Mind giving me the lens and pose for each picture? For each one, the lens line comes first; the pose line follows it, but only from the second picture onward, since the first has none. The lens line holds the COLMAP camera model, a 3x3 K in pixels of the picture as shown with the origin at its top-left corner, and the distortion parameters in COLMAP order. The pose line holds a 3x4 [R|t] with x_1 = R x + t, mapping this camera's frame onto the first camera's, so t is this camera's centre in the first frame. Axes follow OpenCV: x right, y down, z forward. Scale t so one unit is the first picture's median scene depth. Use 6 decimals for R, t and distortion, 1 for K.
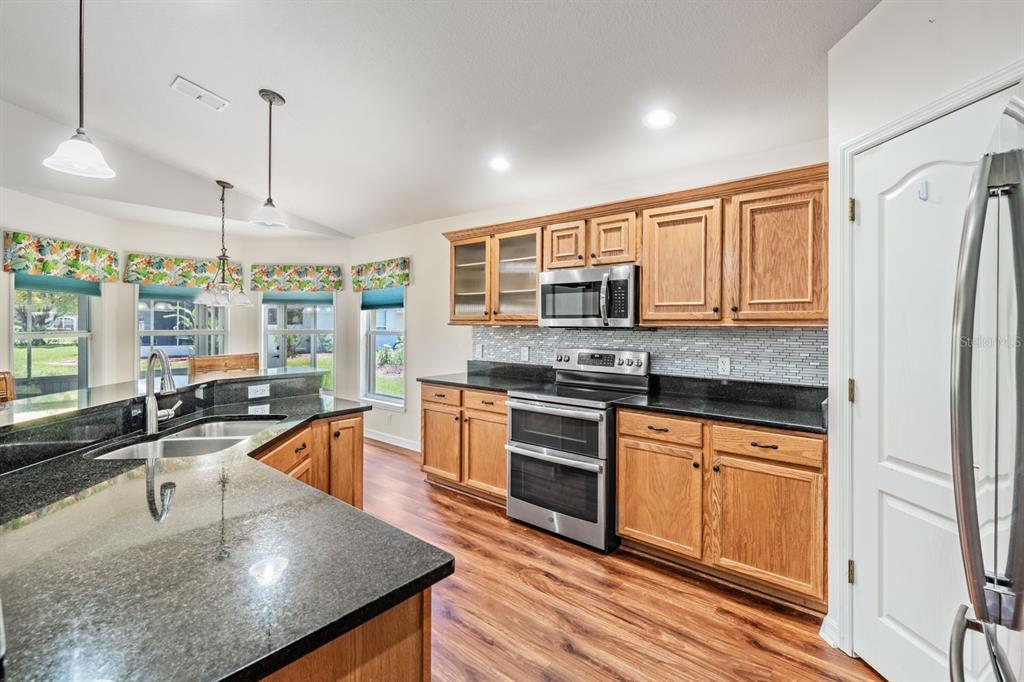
lens RADIAL K [[460.3, 0, 511.8], [0, 460.3, 325.8], [0, 0, 1]] dist [0.000087, -0.000119]
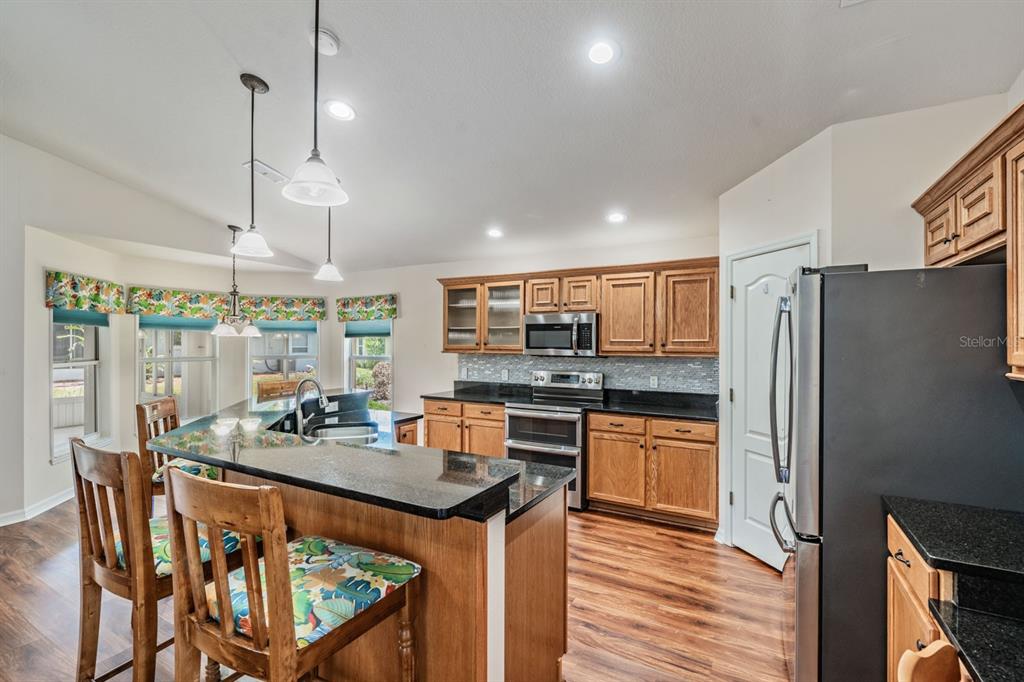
lens RADIAL K [[455.3, 0, 510.5], [0, 455.3, 345.7], [0, 0, 1]] dist [0.000872, 0.000097]
pose [[0.982066, -0.001791, 0.188528, -0.263090], [0.001140, 0.999993, 0.003558, -0.034789], [-0.188533, -0.003280, 0.982061, -0.345409]]
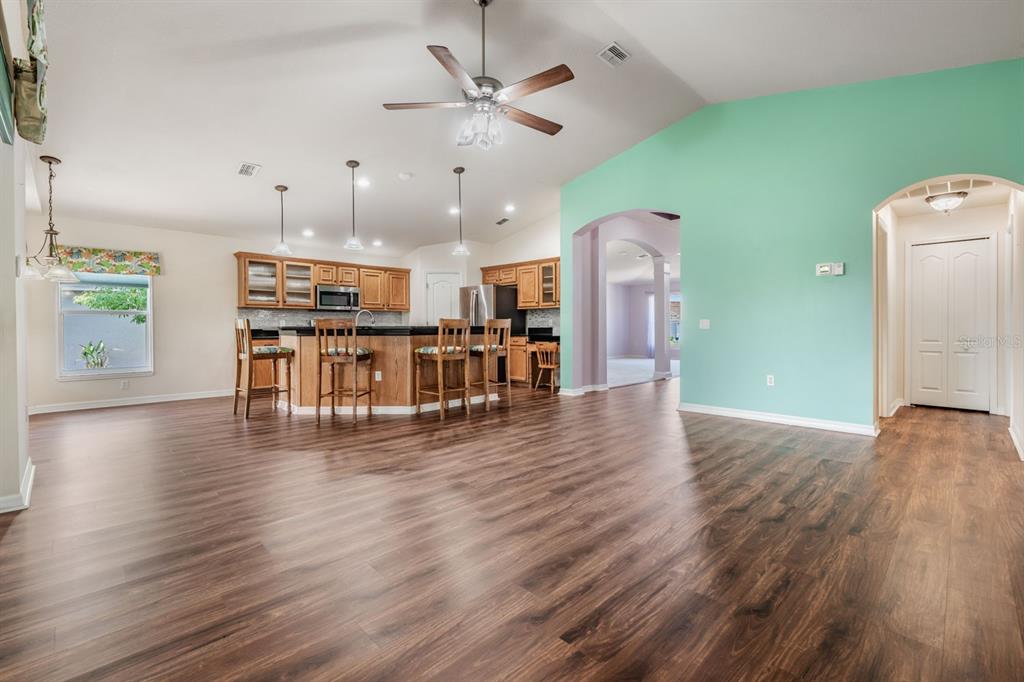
lens RADIAL K [[447.7, 0, 506.5], [0, 447.7, 329.3], [0, 0, 1]] dist [0.000776, -0.000170]
pose [[0.095662, -0.008730, 0.995376, -2.327525], [0.007929, 0.999936, 0.008008, 0.102835], [-0.995382, 0.007127, 0.095726, -0.146369]]
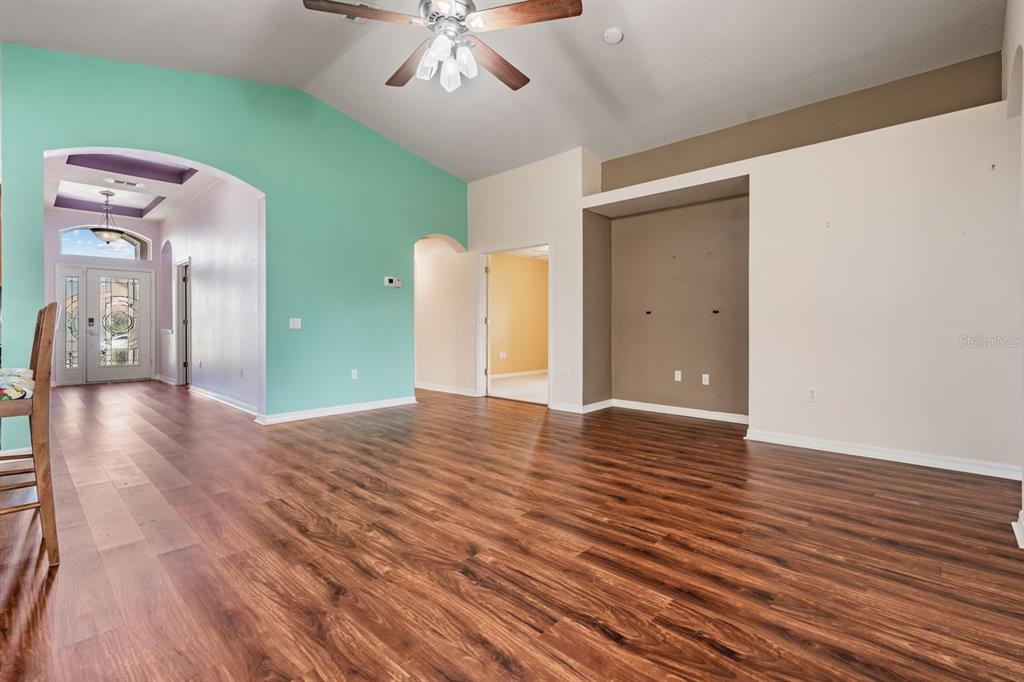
lens RADIAL K [[465.7, 0, 513.8], [0, 465.7, 324.7], [0, 0, 1]] dist [0.001204, 0.000223]
pose [[-0.998420, -0.003138, 0.056108, -1.377733], [-0.002894, 0.999986, 0.004421, 0.100323], [-0.056121, 0.004251, -0.998415, 0.895160]]
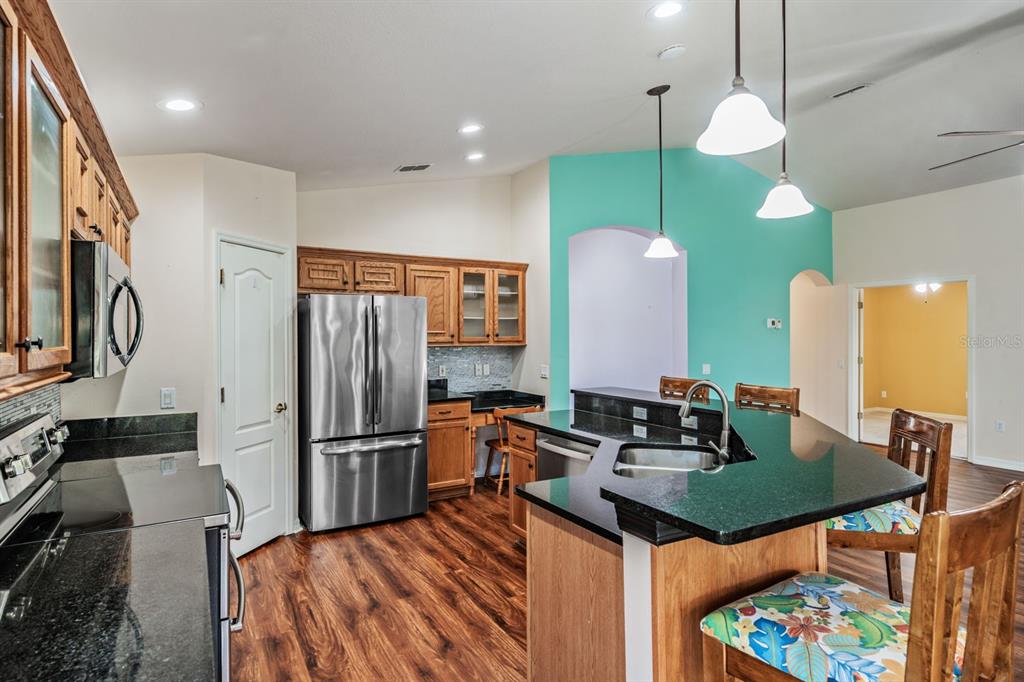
lens RADIAL K [[555.4, 0, 507.8], [0, 555.4, 334.1], [0, 0, 1]] dist [0.002126, 0.000697]
pose [[-0.938474, -0.001989, 0.345344, -0.496269], [0.000717, 0.999970, 0.007707, -0.047831], [-0.345349, 0.007480, -0.938445, 1.519474]]
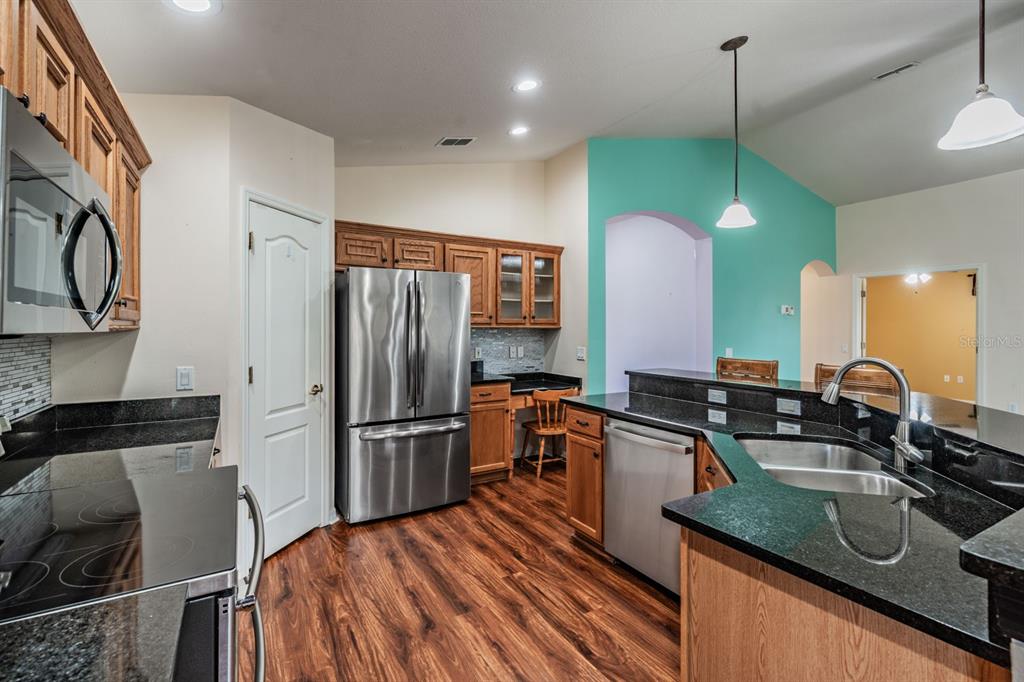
lens RADIAL K [[465.7, 0, 513.8], [0, 465.7, 324.7], [0, 0, 1]] dist [0.001204, 0.000223]
pose [[-0.944145, -0.003938, 0.329507, -0.275304], [-0.003527, 0.999992, 0.001844, -0.008050], [-0.329511, 0.000579, -0.944151, 1.285990]]
